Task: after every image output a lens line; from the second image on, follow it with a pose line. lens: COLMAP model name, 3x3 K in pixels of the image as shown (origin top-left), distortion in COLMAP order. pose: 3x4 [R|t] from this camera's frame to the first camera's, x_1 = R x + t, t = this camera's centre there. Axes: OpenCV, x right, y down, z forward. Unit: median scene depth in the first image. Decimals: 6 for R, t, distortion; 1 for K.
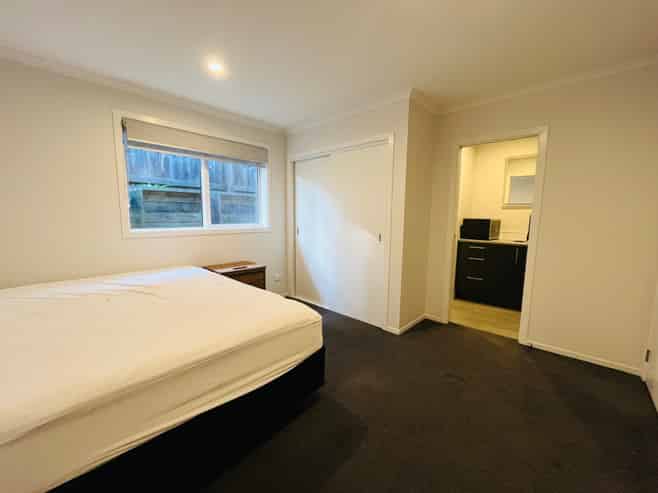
lens RADIAL K [[263.6, 0, 329.0], [0, 263.6, 246.5], [0, 0, 1]] dist [0.000268, -0.000153]
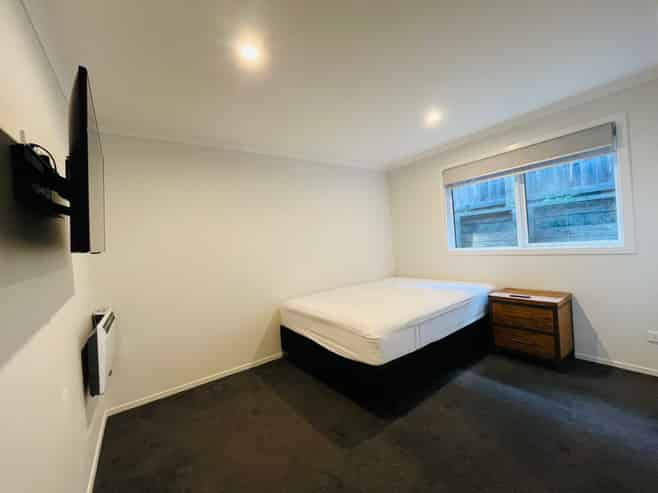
lens RADIAL K [[263.6, 0, 329.0], [0, 263.6, 246.5], [0, 0, 1]] dist [0.000268, -0.000153]
pose [[-0.186552, 0.021372, -0.982213, 0.517735], [-0.043143, 0.998621, 0.029923, -0.067060], [0.981497, 0.047958, -0.185372, 0.478814]]
